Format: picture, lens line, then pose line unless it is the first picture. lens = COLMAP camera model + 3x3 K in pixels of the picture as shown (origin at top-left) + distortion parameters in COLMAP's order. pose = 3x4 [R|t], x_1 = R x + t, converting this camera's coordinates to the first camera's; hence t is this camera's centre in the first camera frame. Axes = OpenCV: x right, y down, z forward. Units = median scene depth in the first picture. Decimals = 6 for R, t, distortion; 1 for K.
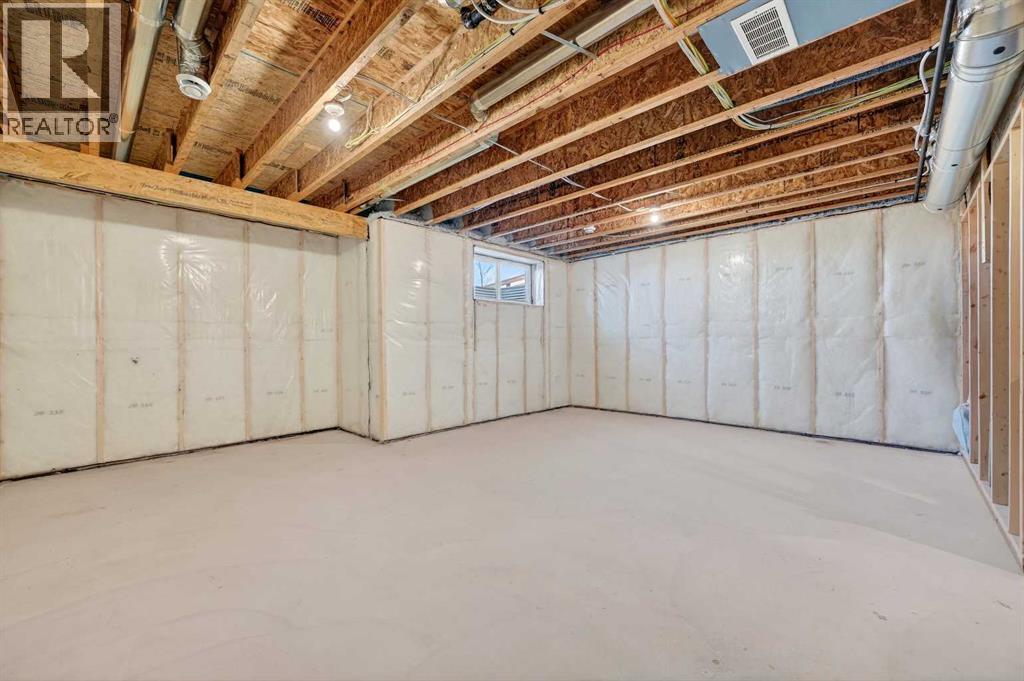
lens RADIAL K [[406.6, 0, 514.4], [0, 406.6, 348.1], [0, 0, 1]] dist [0.000095, 0.000047]
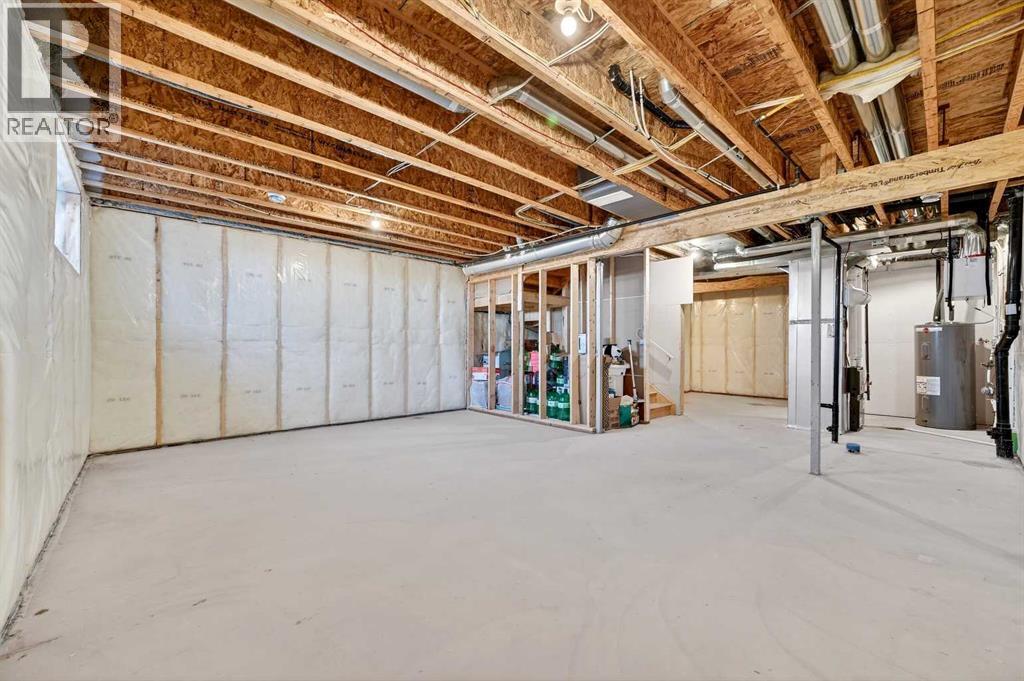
lens RADIAL K [[406.6, 0, 514.4], [0, 406.6, 348.1], [0, 0, 1]] dist [0.000095, 0.000047]
pose [[0.052186, 0.004706, 0.998626, -0.647335], [0.007980, 0.999955, -0.005129, -0.001964], [-0.998606, 0.008237, 0.052146, 0.607773]]
